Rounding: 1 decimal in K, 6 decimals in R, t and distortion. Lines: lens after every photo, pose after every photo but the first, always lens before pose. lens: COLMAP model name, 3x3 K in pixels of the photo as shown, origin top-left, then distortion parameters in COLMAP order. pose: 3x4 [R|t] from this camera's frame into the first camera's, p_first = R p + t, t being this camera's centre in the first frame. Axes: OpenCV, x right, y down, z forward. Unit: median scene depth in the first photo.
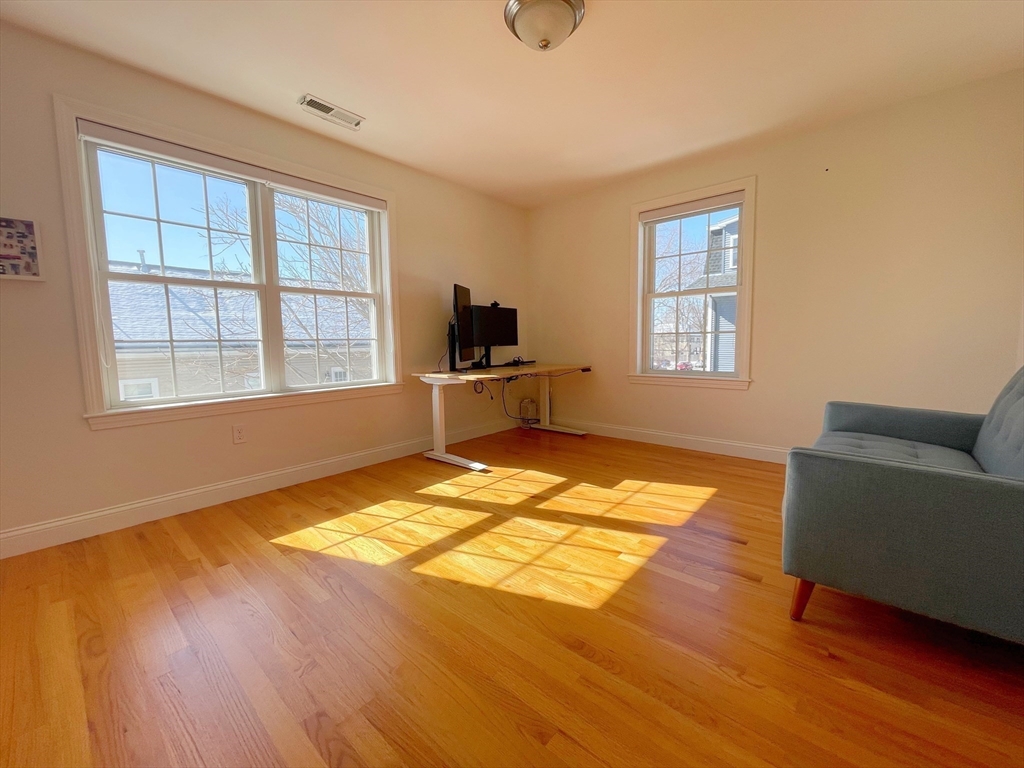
lens RADIAL K [[415.5, 0, 515.6], [0, 415.5, 380.7], [0, 0, 1]] dist [-0.001288, 0.000181]
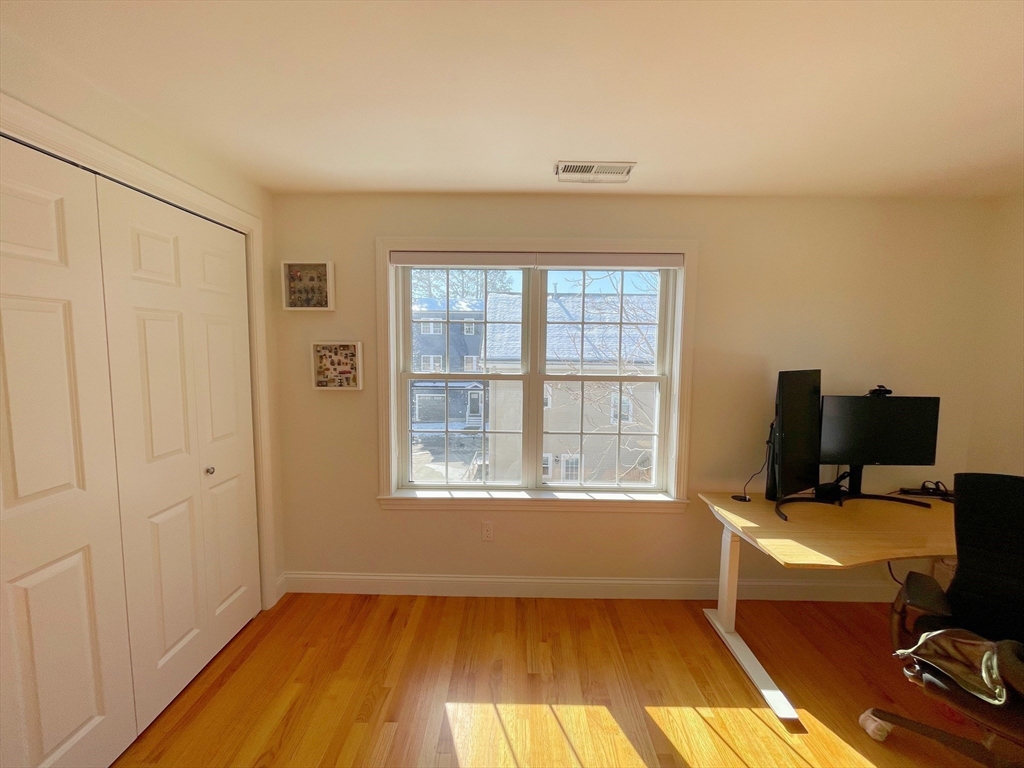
lens RADIAL K [[415.5, 0, 513.1], [0, 415.5, 381.3], [0, 0, 1]] dist [-0.001288, 0.000181]
pose [[0.650072, 0.085812, -0.755012, 0.068680], [-0.094851, 0.994995, 0.031420, -0.228665], [0.753930, 0.051188, 0.654958, 0.345132]]
